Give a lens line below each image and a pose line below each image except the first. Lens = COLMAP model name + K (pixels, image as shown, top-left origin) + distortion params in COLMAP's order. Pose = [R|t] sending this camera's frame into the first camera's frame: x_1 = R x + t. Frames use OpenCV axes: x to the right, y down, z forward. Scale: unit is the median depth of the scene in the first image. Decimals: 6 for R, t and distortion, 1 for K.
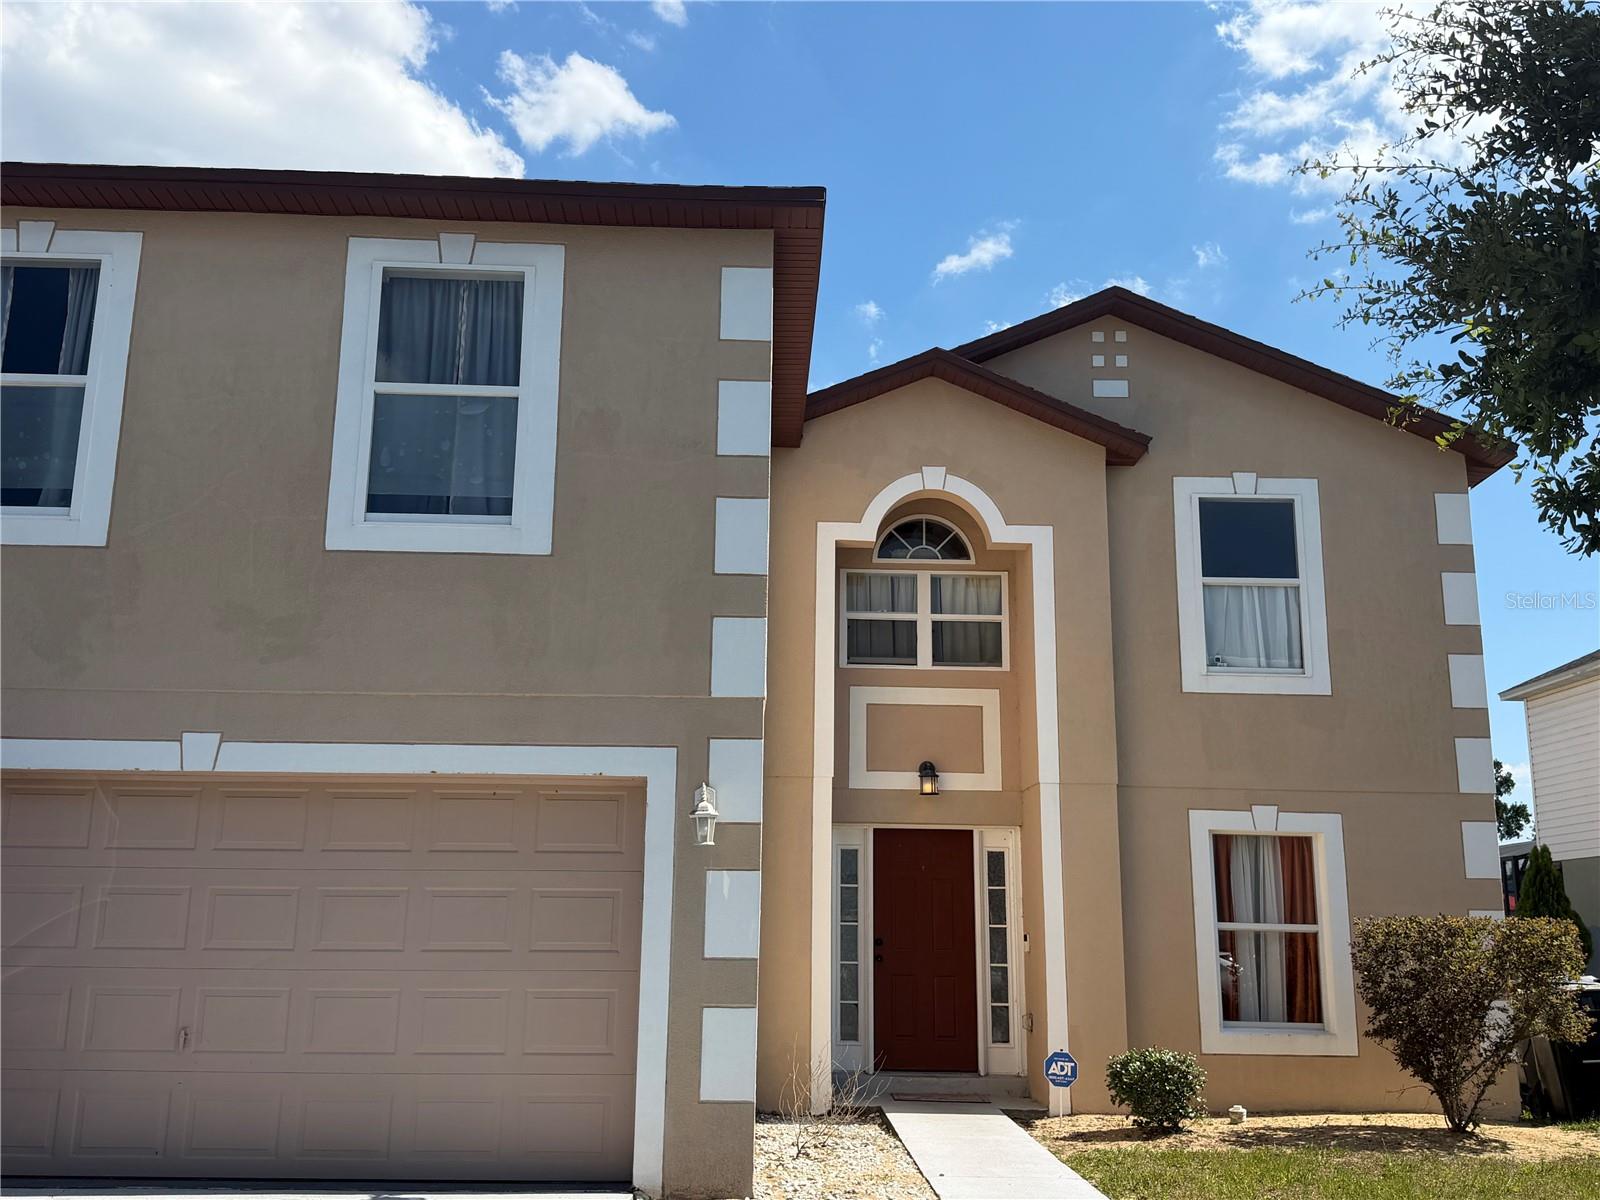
lens RADIAL K [[1522.5, 0, 820.5], [0, 1522.5, 598.3], [0, 0, 1]] dist [0.256674, -0.583543]
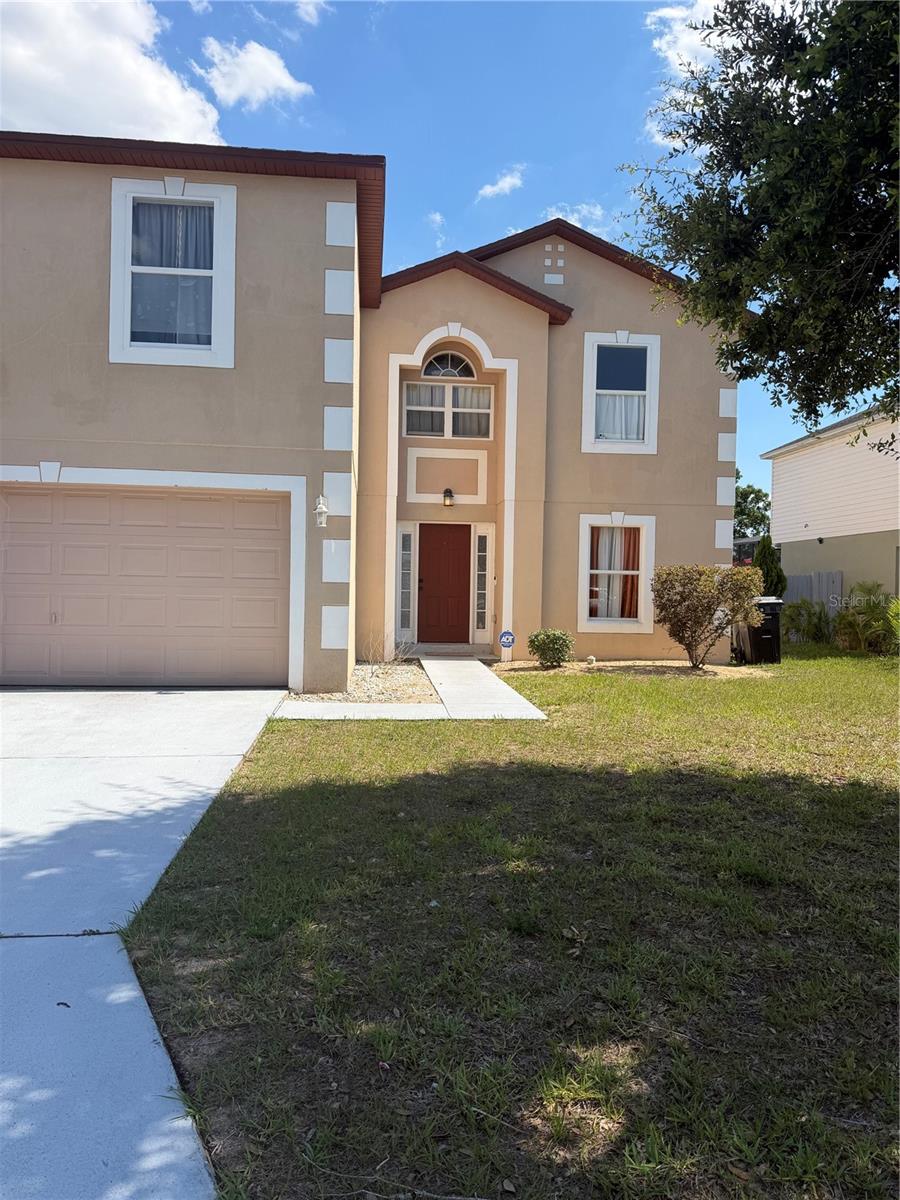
lens RADIAL K [[935.8, 0, 486.5], [0, 935.8, 601.0], [0, 0, 1]] dist [0.149956, -0.167427]
pose [[0.998480, 0.007698, 0.054582, 0.058094], [-0.019025, 0.977478, 0.210179, -0.001525], [-0.051735, -0.210898, 0.976138, -0.166495]]
